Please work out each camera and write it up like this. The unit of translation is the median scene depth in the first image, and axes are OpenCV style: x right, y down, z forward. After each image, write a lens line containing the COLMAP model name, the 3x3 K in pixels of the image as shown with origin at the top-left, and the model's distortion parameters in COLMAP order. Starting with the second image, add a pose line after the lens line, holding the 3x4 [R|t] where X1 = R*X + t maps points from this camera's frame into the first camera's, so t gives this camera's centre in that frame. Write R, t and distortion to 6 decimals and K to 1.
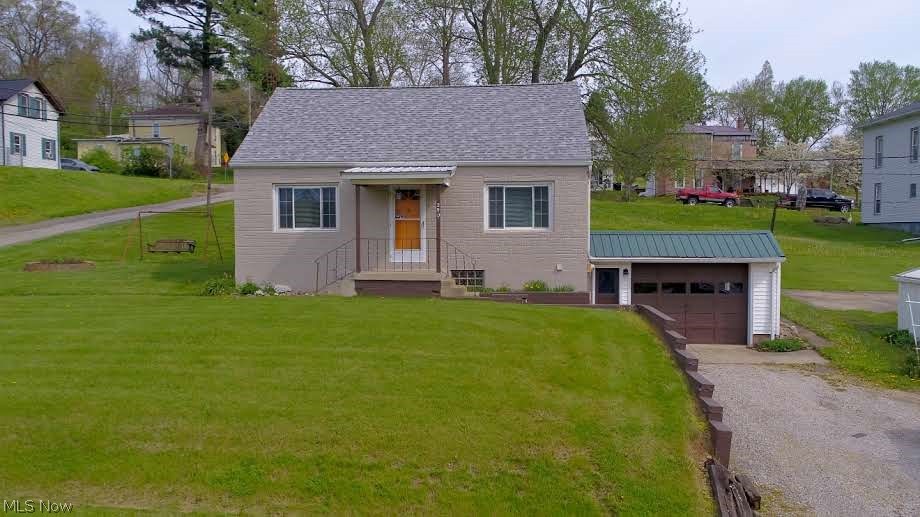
lens RADIAL K [[733.6, 0, 460.0], [0, 733.6, 258.5], [0, 0, 1]] dist [-0.009804, -0.003144]
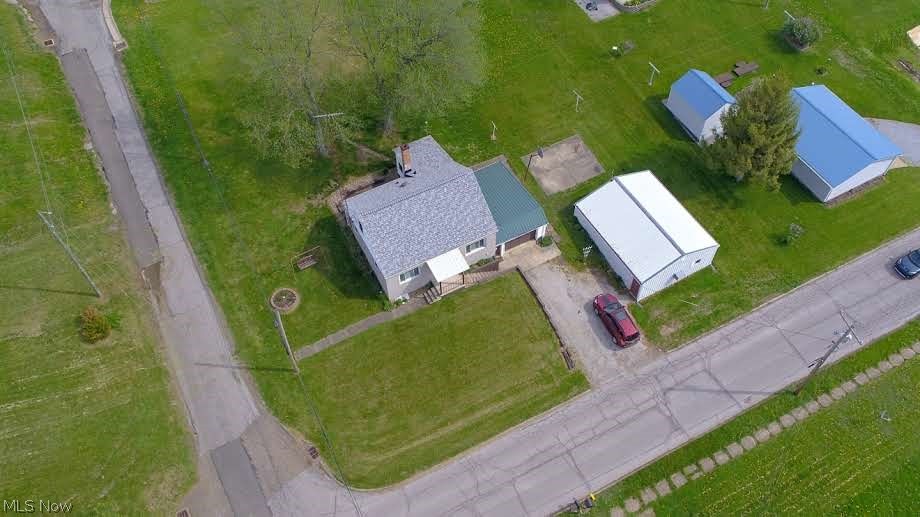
lens RADIAL K [[733.6, 0, 460.0], [0, 733.6, 258.5], [0, 0, 1]] dist [-0.009804, -0.003144]
pose [[0.854261, -0.431358, 0.290118, -0.839853], [0.036602, 0.606611, 0.794155, -2.365706], [-0.518554, -0.667797, 0.533993, -0.573838]]
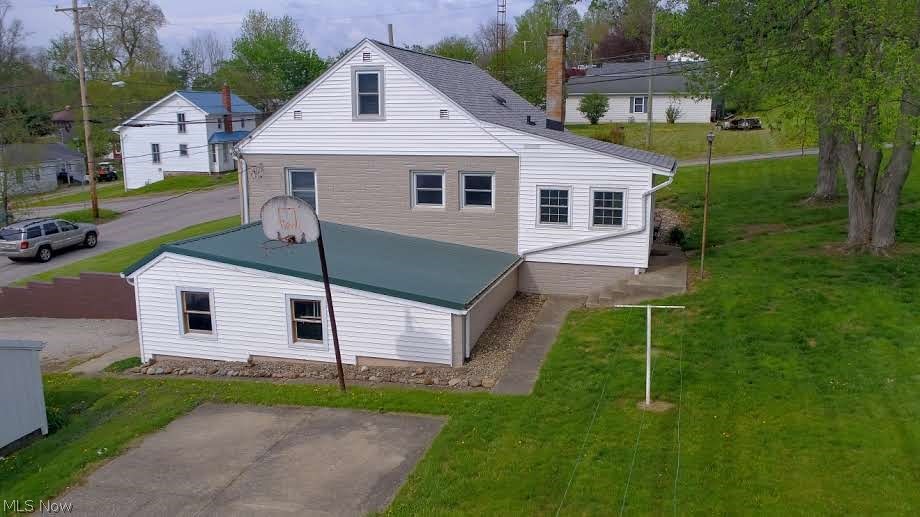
lens RADIAL K [[752.1, 0, 460.0], [0, 752.1, 258.5], [0, 0, 1]] dist [-0.005738, 0.000443]
pose [[-0.227234, 0.191593, -0.954807, 1.164729], [-0.034688, 0.978241, 0.204551, -0.208707], [0.973222, 0.079602, -0.215644, 1.537692]]
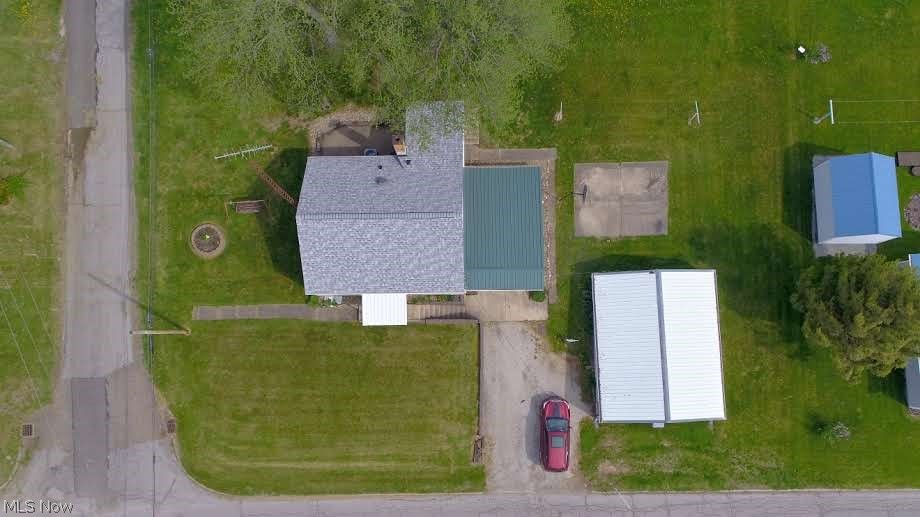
lens RADIAL K [[752.1, 0, 460.0], [0, 752.1, 258.5], [0, 0, 1]] dist [-0.005738, 0.000443]
pose [[0.997019, -0.076965, -0.005431, 0.184344], [0.018803, 0.174109, 0.984547, -2.420713], [-0.074830, -0.981714, 0.175038, 0.667299]]
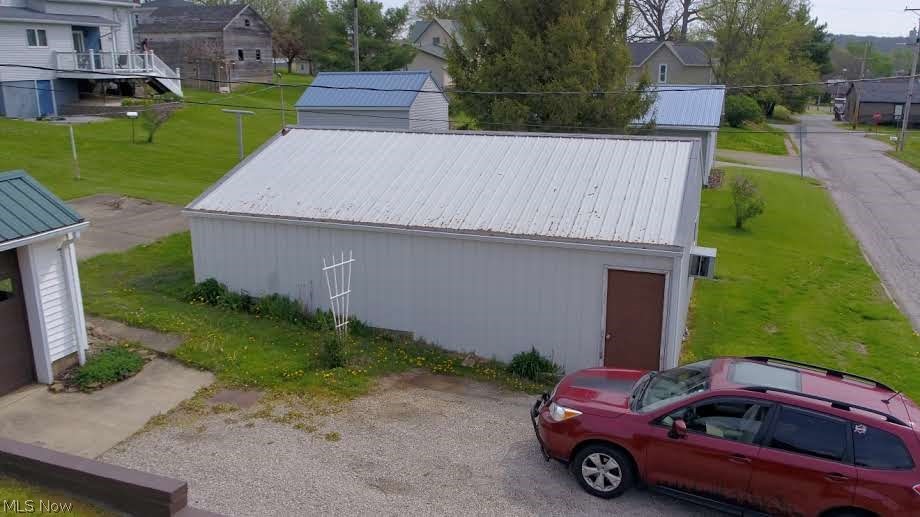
lens RADIAL K [[752.1, 0, 460.0], [0, 752.1, 258.5], [0, 0, 1]] dist [-0.005738, 0.000443]
pose [[0.294077, -0.256133, 0.920823, -0.019367], [0.040356, 0.965892, 0.255781, -0.109462], [-0.954929, -0.038059, 0.294383, 0.532624]]
